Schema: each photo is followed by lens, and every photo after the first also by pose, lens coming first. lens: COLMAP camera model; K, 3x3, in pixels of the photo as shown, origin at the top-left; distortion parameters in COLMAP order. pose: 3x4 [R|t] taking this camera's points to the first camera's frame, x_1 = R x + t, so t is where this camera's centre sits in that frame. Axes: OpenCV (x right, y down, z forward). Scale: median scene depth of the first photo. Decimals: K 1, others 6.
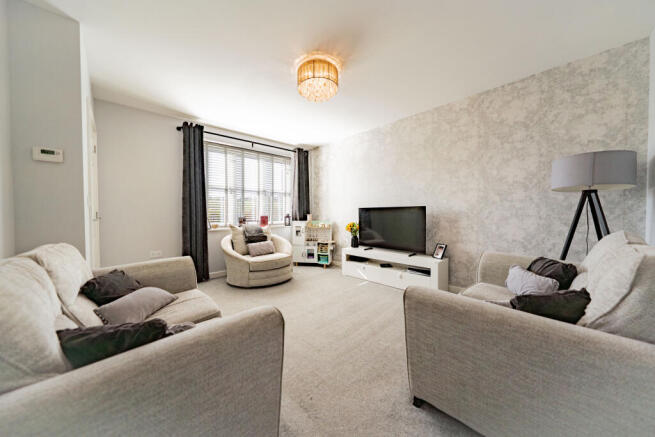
lens RADIAL K [[223.8, 0, 327.5], [0, 223.8, 218.5], [0, 0, 1]] dist [-0.000484, 0.000010]
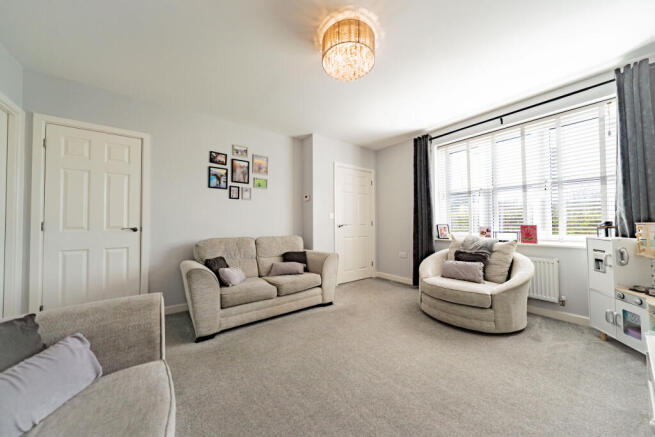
lens RADIAL K [[223.8, 0, 327.5], [0, 223.8, 218.5], [0, 0, 1]] dist [-0.000484, 0.000010]
pose [[-0.113593, -0.015734, -0.993403, 0.483976], [-0.008335, 0.999854, -0.014884, -0.019292], [0.993492, 0.006589, -0.113708, 0.682192]]
